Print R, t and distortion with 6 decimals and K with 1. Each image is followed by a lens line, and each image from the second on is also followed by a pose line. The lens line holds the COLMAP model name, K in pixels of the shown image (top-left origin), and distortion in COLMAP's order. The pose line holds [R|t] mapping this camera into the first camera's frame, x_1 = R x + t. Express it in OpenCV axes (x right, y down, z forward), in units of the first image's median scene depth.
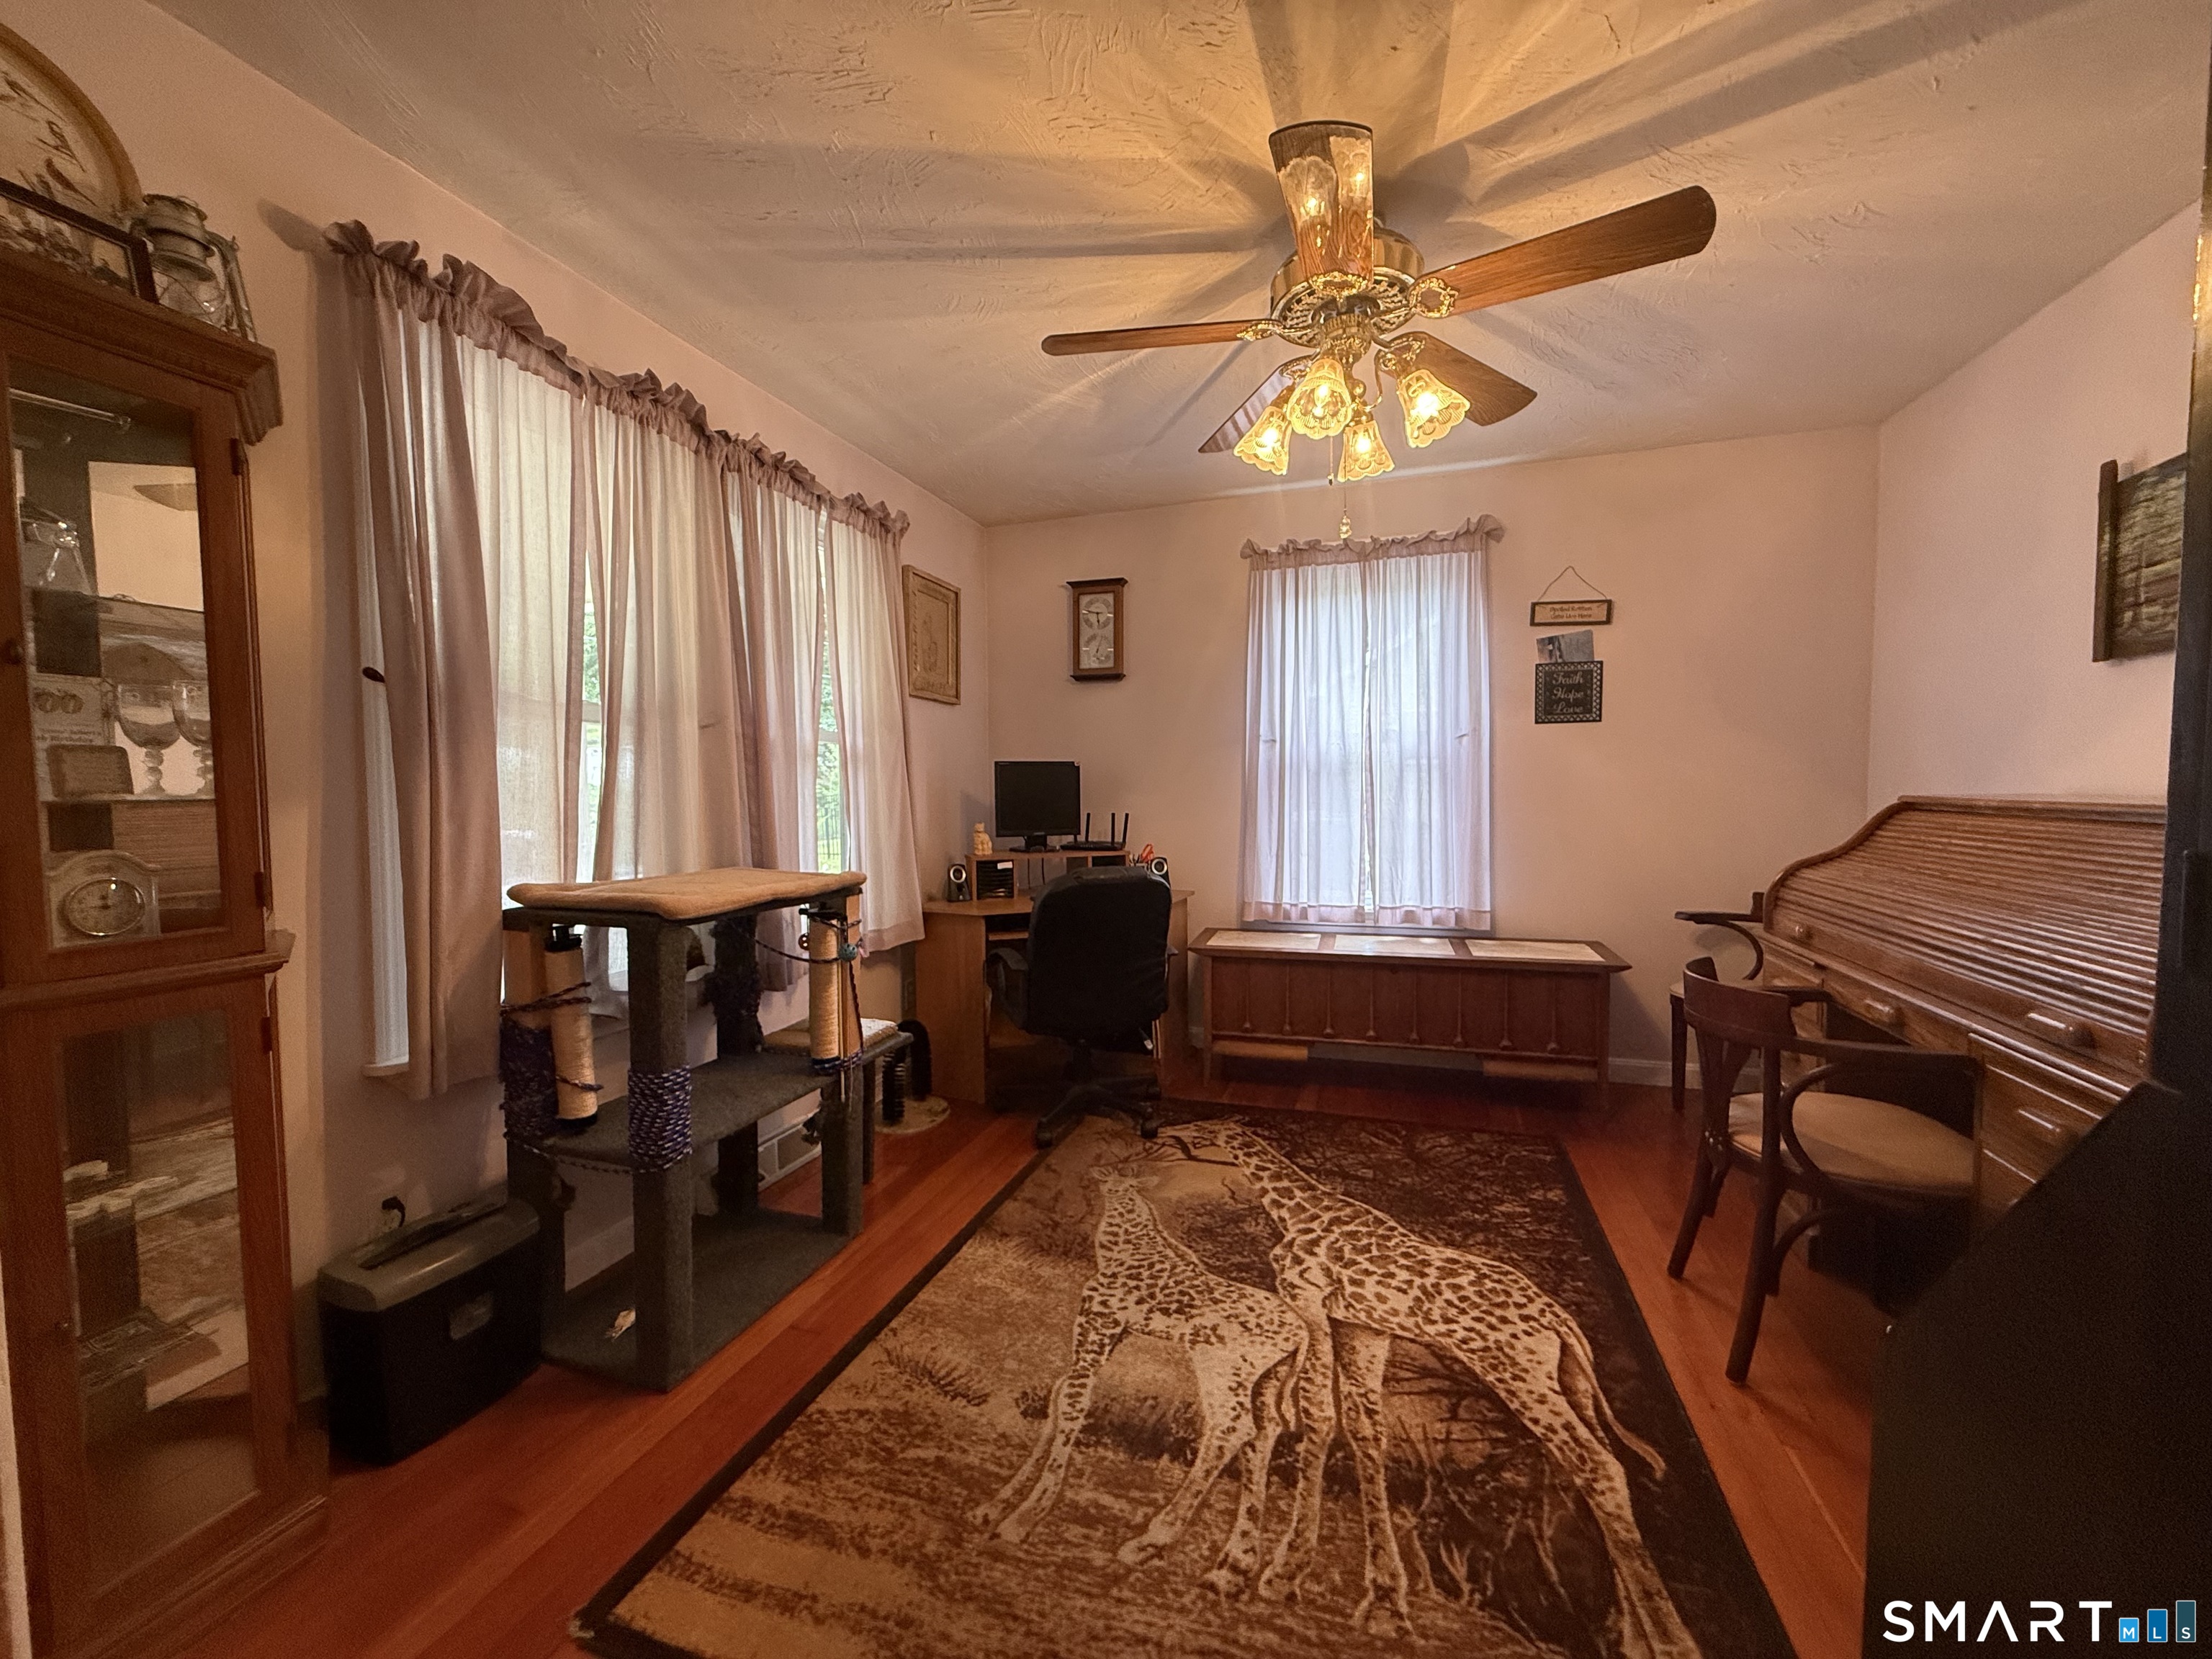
lens RADIAL K [[824.5, 0, 1122.2], [0, 824.5, 828.7], [0, 0, 1]] dist [-0.000709, -0.000242]
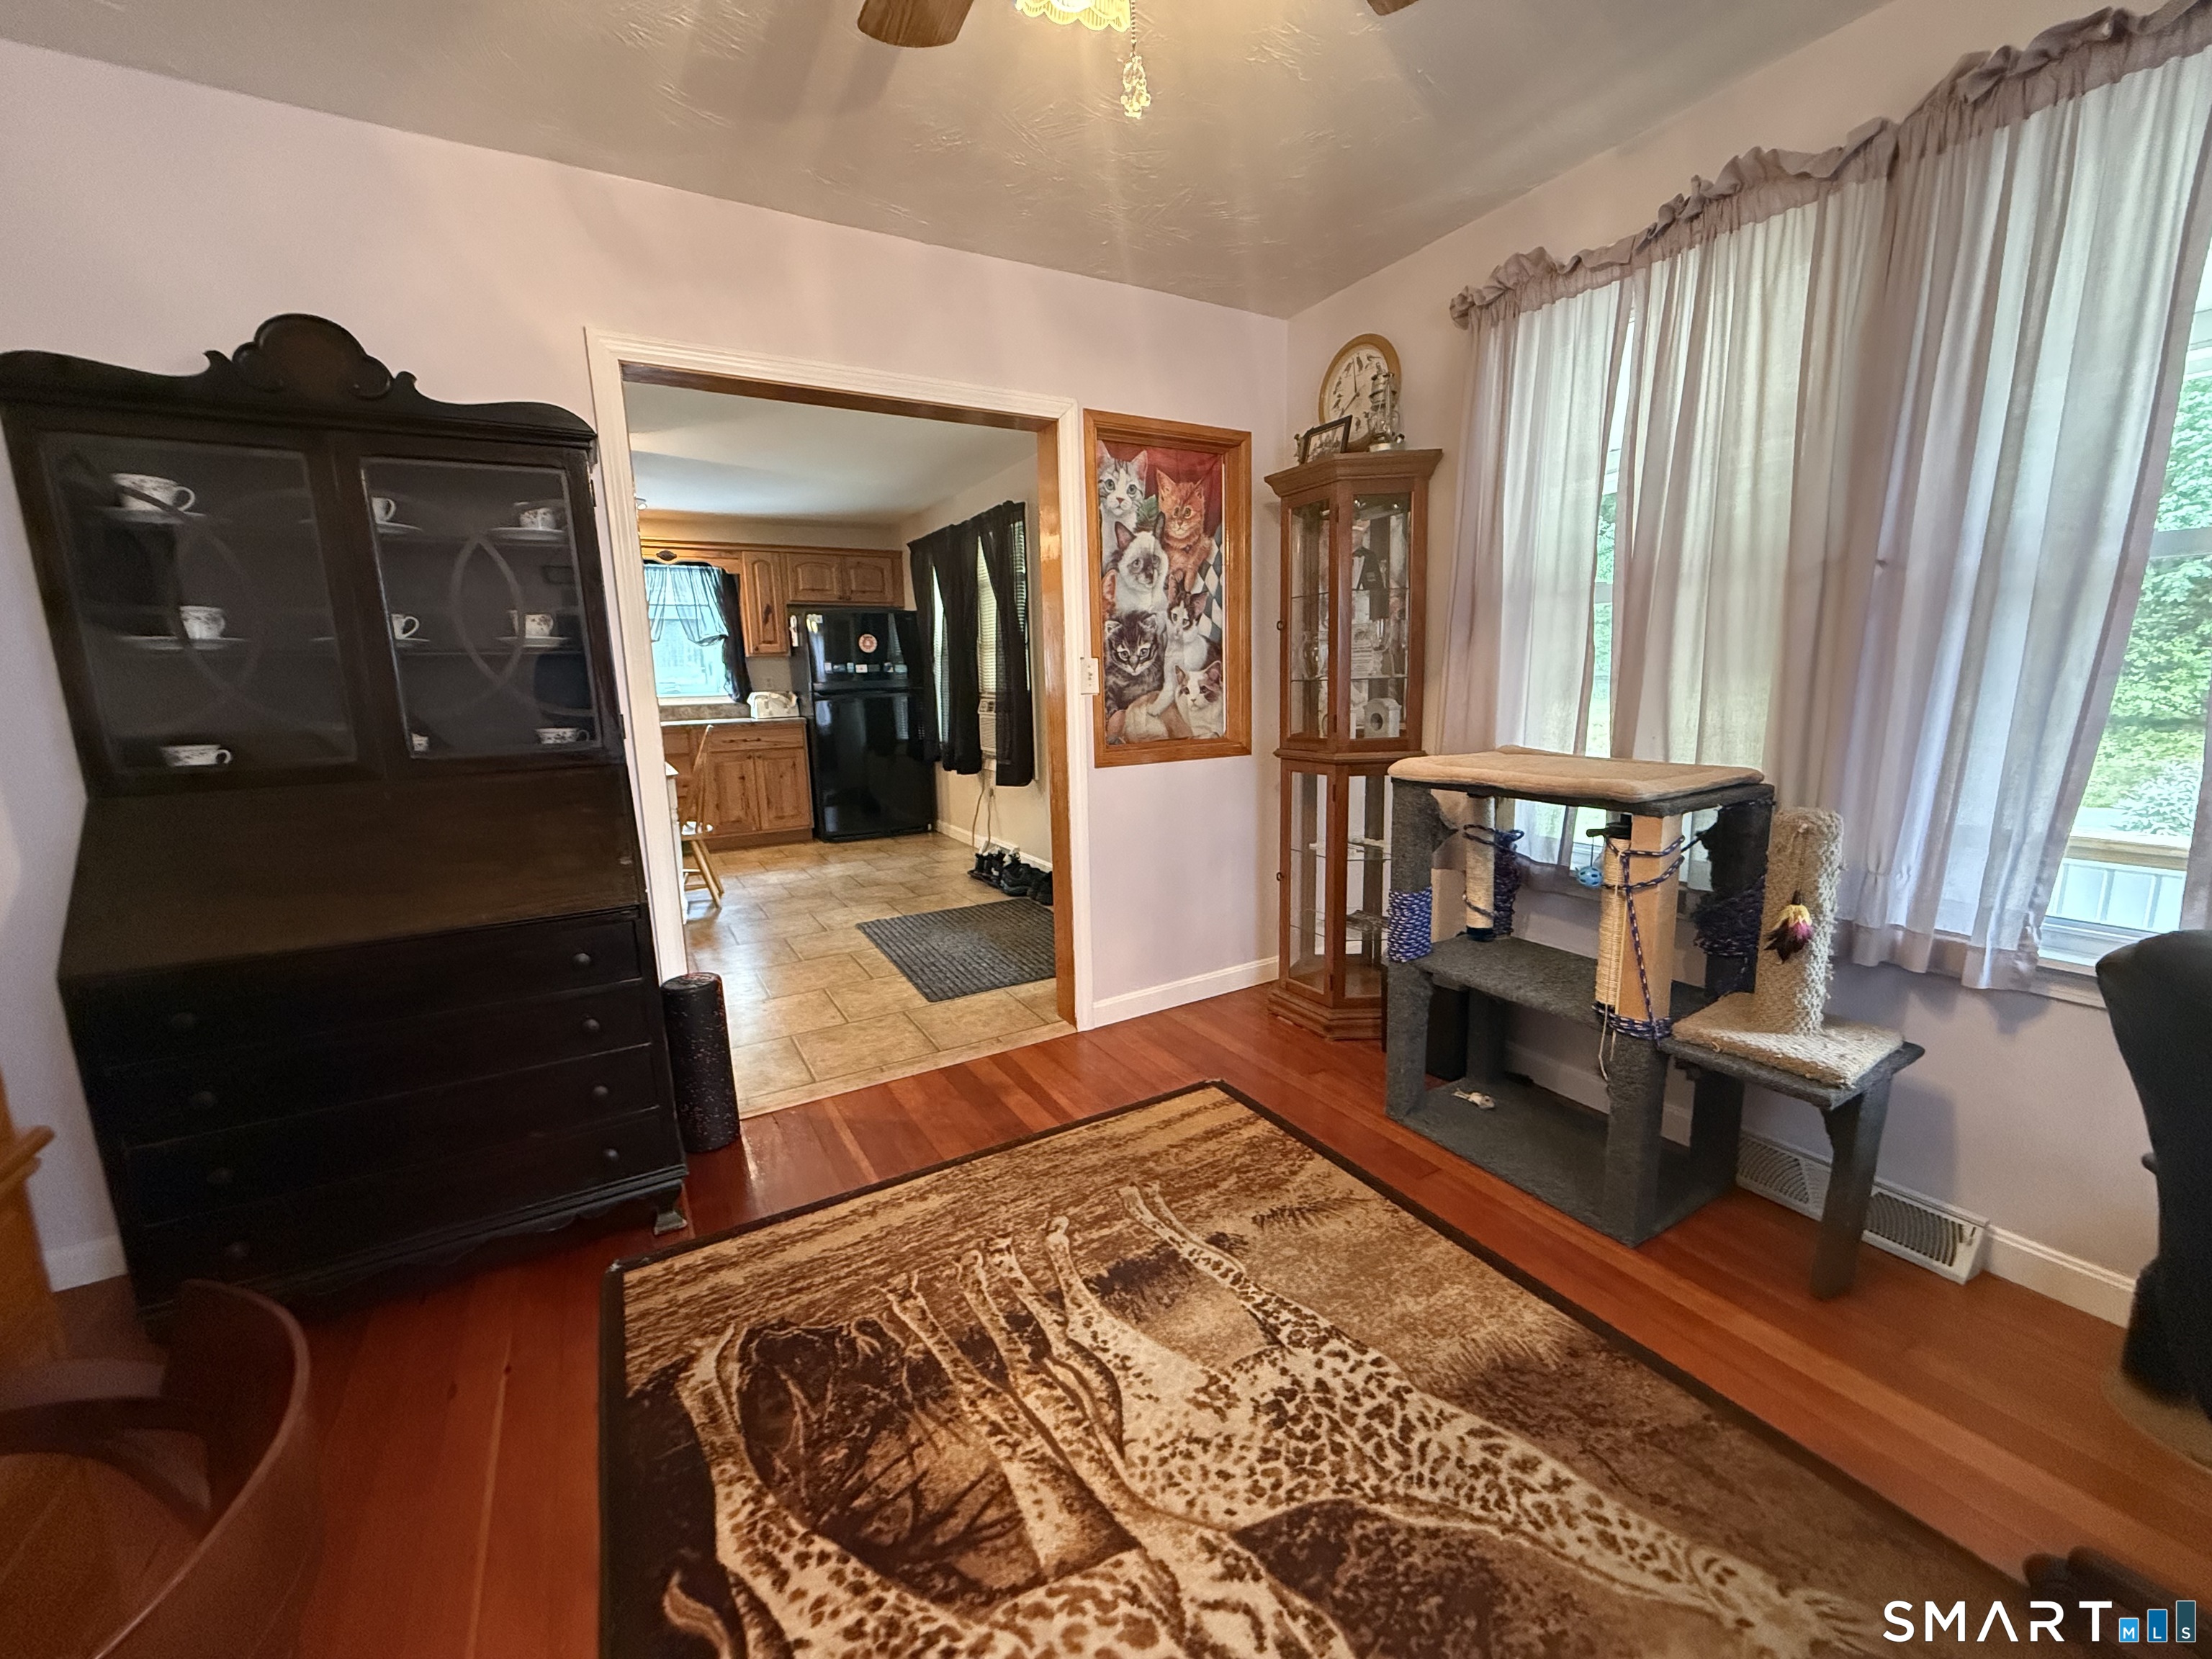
lens RADIAL K [[880.4, 0, 1102.2], [0, 880.4, 829.2], [0, 0, 1]] dist [-0.000474, -0.000163]
pose [[-0.661083, 0.152671, -0.734617, 0.702762], [-0.003865, 0.978374, 0.206808, -0.082889], [0.750303, 0.139557, -0.646196, 1.384546]]
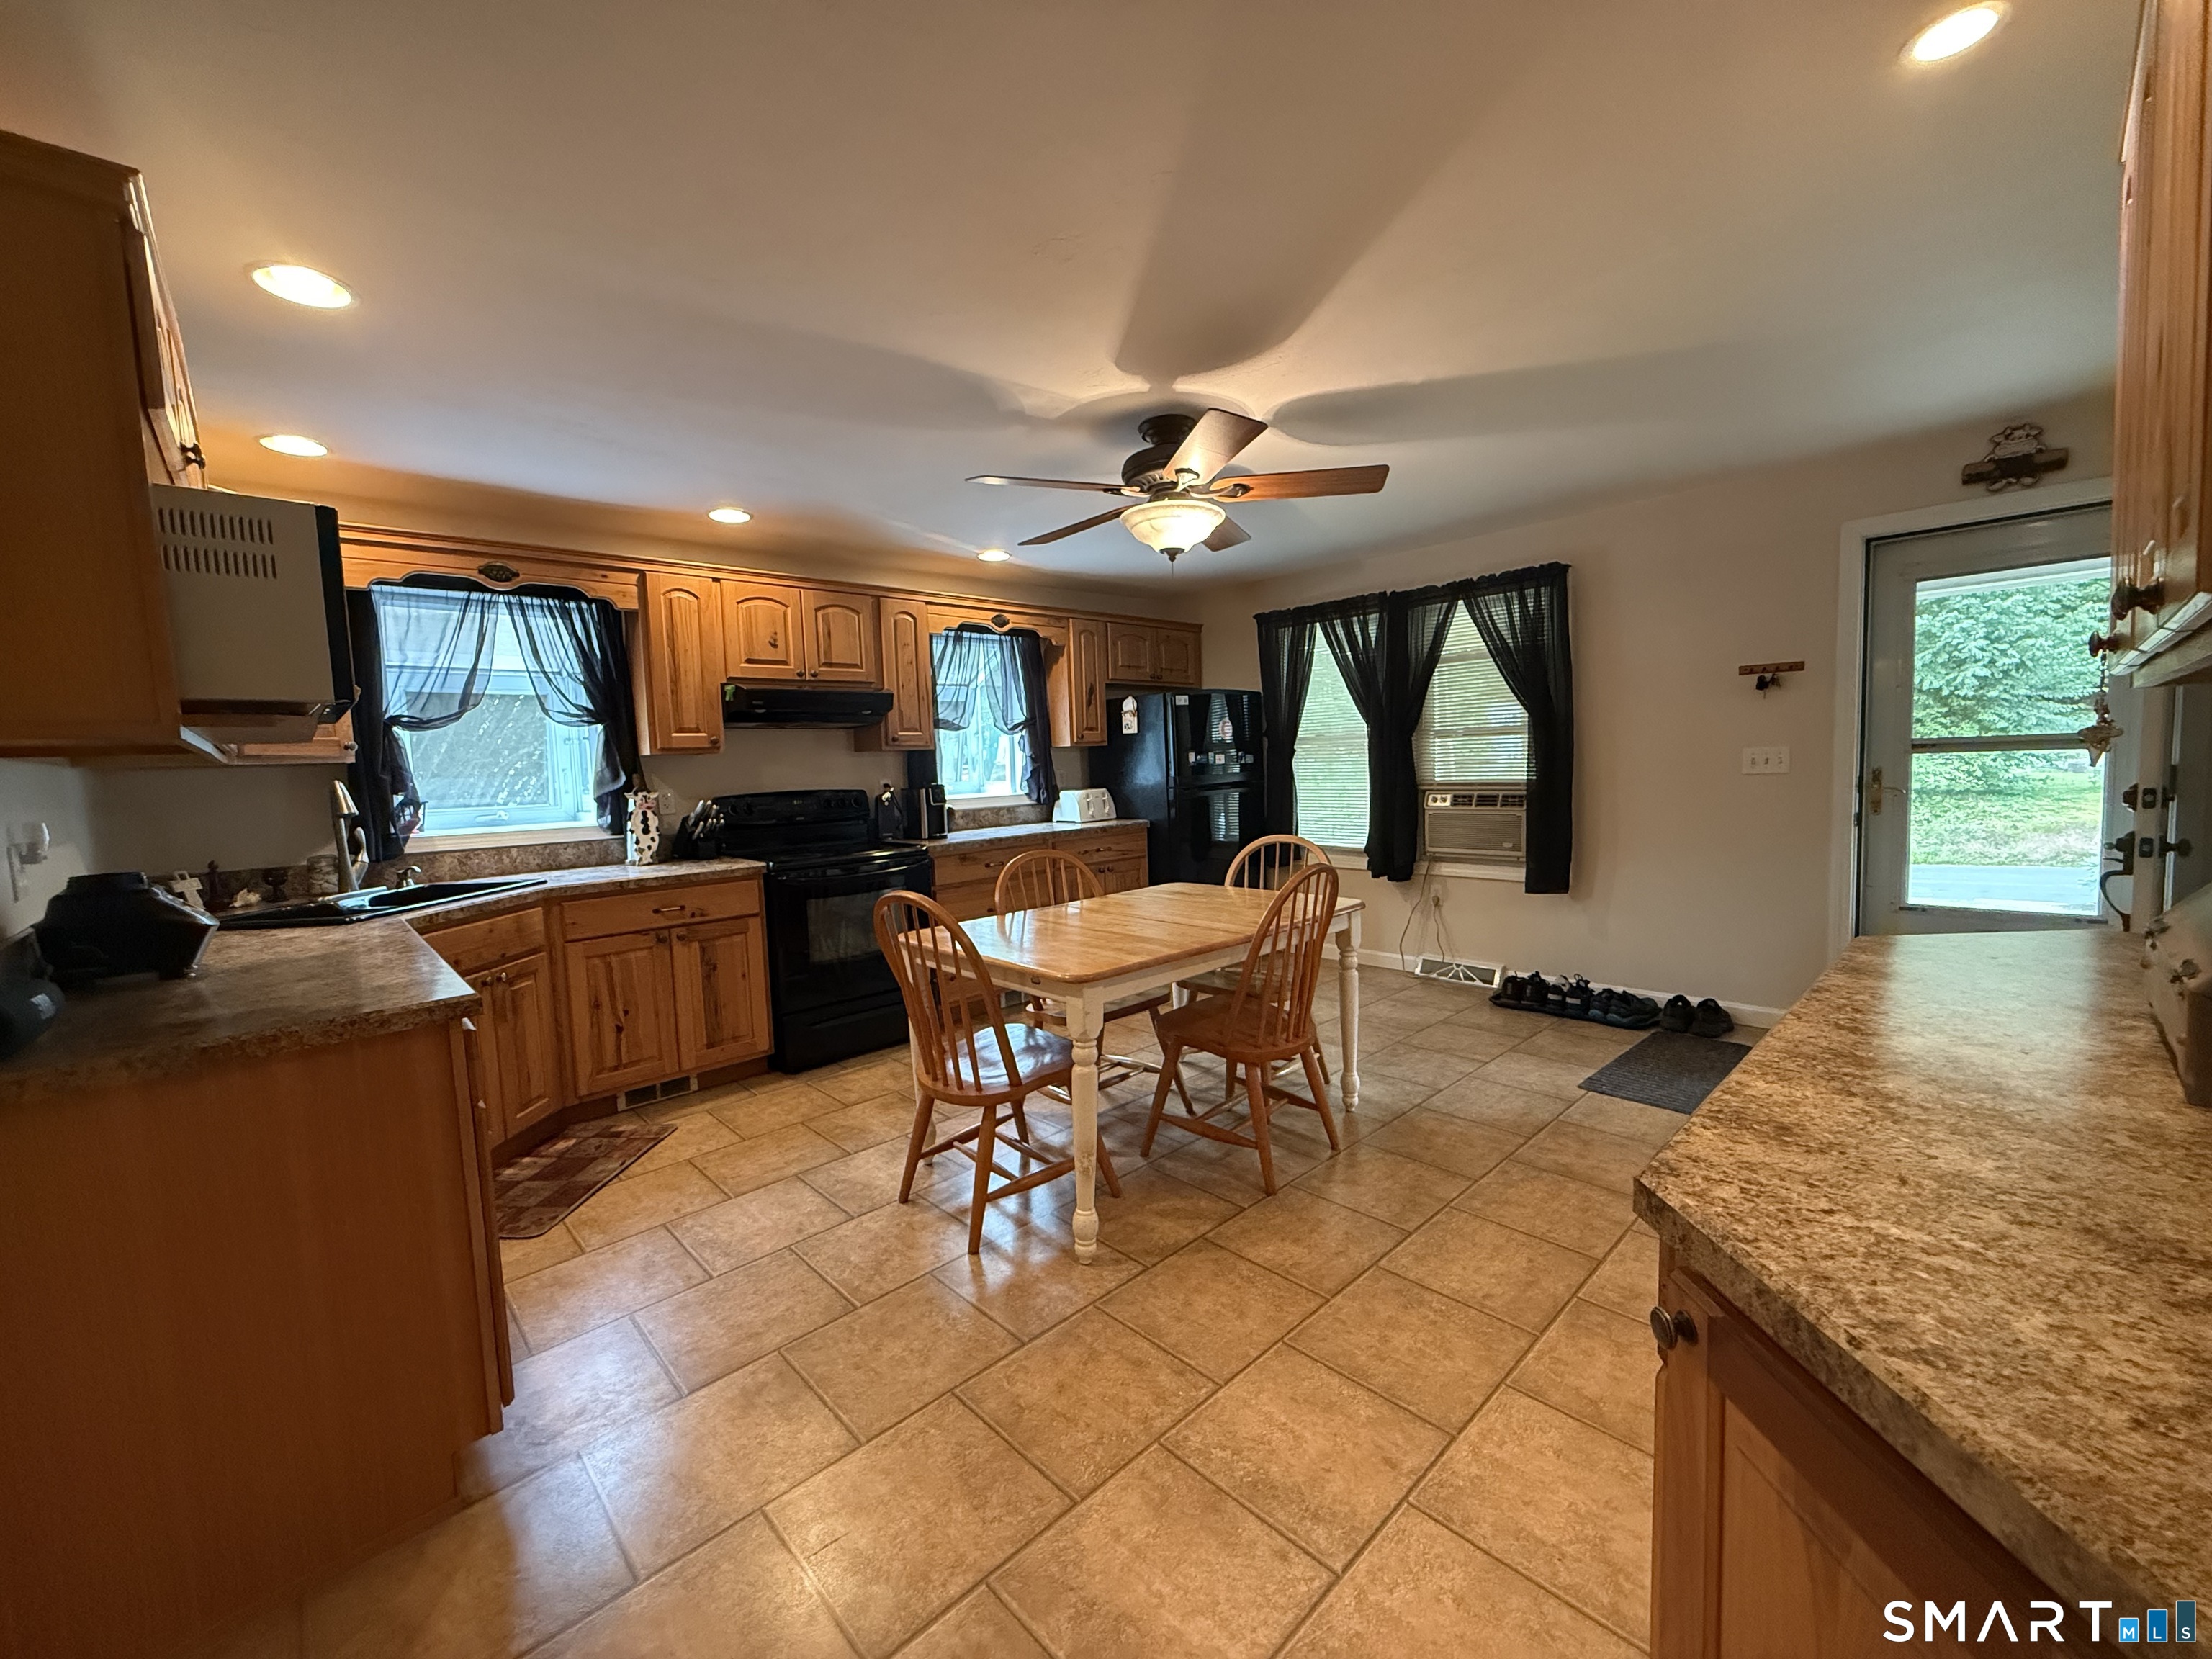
lens RADIAL K [[880.4, 0, 1102.2], [0, 880.4, 829.2], [0, 0, 1]] dist [-0.000474, -0.000163]
pose [[-0.478154, 0.092342, -0.873408, 1.430316], [0.002828, 0.994614, 0.103608, -0.051116], [0.878271, 0.047071, -0.475840, -0.692357]]
